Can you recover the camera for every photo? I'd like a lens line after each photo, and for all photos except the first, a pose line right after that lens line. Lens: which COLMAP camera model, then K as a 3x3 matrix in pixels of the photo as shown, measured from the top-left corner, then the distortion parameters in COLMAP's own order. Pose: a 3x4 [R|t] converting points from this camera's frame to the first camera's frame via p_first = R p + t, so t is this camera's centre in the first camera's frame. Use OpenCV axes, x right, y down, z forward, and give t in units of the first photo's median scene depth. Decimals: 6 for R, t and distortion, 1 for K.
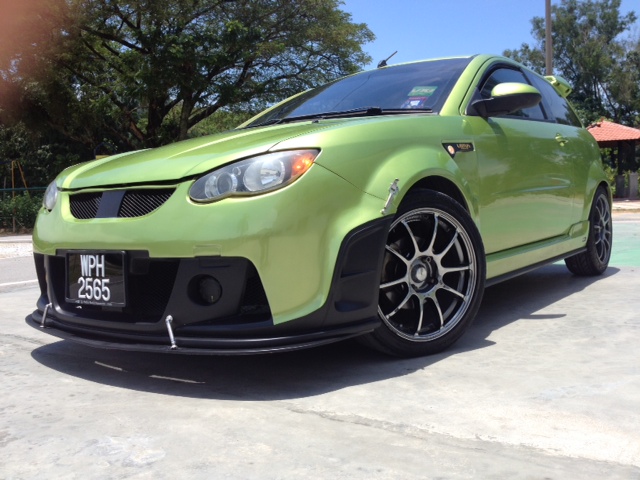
lens RADIAL K [[611.7, 0, 315.8], [0, 611.7, 241.5], [0, 0, 1]] dist [0.136107, -0.287445]
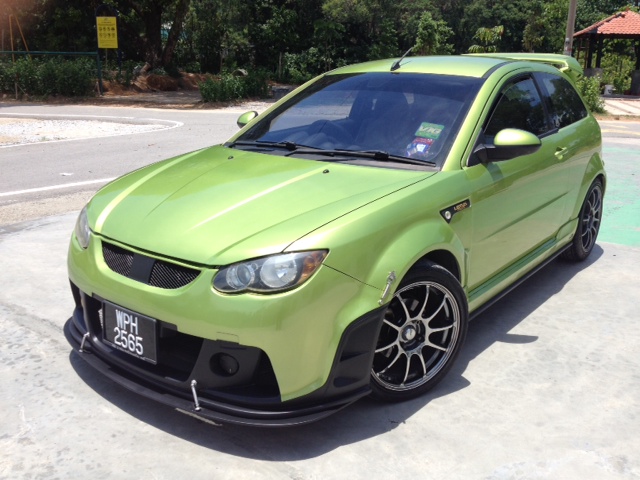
lens RADIAL K [[611.7, 0, 315.8], [0, 611.7, 241.5], [0, 0, 1]] dist [0.136107, -0.287445]
pose [[0.998659, 0.051702, 0.002843, -0.018423], [-0.051032, 0.973445, 0.223163, -0.376577], [0.008771, -0.223008, 0.974777, -0.089515]]
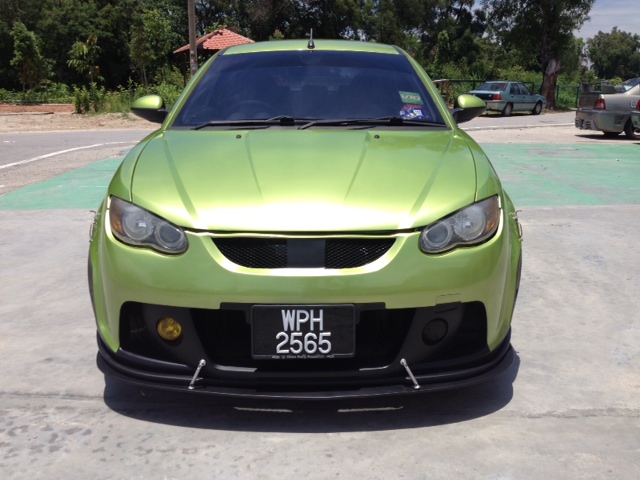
lens RADIAL K [[611.7, 0, 315.8], [0, 611.7, 241.5], [0, 0, 1]] dist [0.136107, -0.287445]
pose [[0.794305, -0.110074, 0.597464, -0.885624], [0.003077, 0.984165, 0.177228, -0.246416], [-0.607512, -0.138935, 0.782066, 0.251844]]
